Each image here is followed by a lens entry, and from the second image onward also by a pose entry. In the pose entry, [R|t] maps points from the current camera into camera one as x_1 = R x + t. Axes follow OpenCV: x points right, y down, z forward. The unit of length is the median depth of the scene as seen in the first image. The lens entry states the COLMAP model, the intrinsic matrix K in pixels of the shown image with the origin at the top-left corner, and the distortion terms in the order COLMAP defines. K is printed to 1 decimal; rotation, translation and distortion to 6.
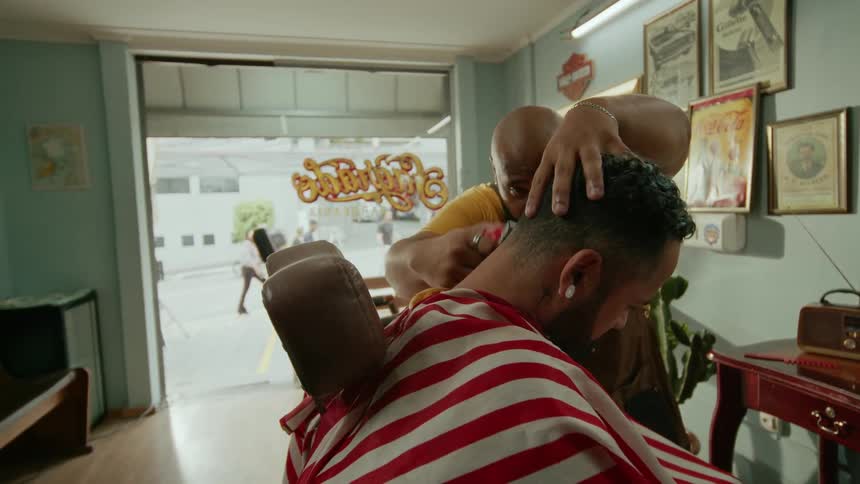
lens RADIAL K [[472.3, 0, 427.8], [0, 472.3, 242.4], [0, 0, 1]] dist [-0.006747, 0.002965]
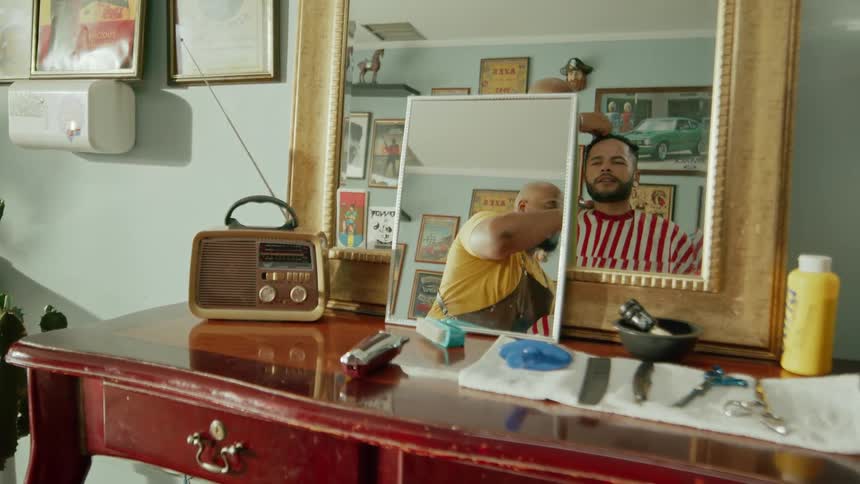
lens RADIAL K [[697.5, 0, 434.6], [0, 697.5, 218.5], [0, 0, 1]] dist [-0.044786, 0.032453]
pose [[0.630414, 0.001293, 0.776258, 0.187132], [-0.005044, 0.999984, 0.002430, 0.059370], [-0.776243, -0.005447, 0.630411, 0.160289]]
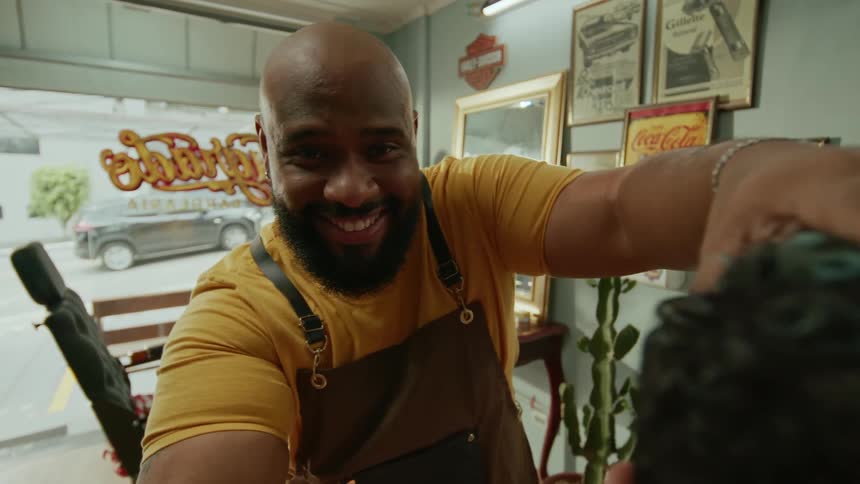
lens RADIAL K [[472.3, 0, 426.6], [0, 472.3, 242.4], [0, 0, 1]] dist [-0.006747, 0.002965]
pose [[0.954929, 0.015369, 0.296437, -0.031523], [-0.028589, 0.998778, 0.040311, -0.058839], [-0.295455, -0.046969, 0.954201, 0.206301]]
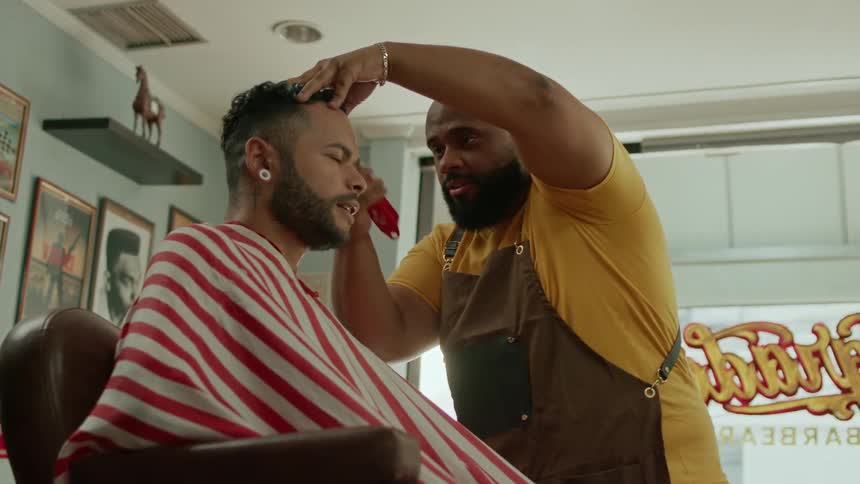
lens RADIAL K [[1377.1, 0, 431.1], [0, 1377.1, 238.2], [0, 0, 1]] dist [-0.026761, 0.000000]
pose [[0.805029, -0.074597, -0.588526, 0.451595], [-0.127532, 0.947105, -0.294495, 0.233167], [0.579365, 0.312133, 0.752934, -0.298456]]
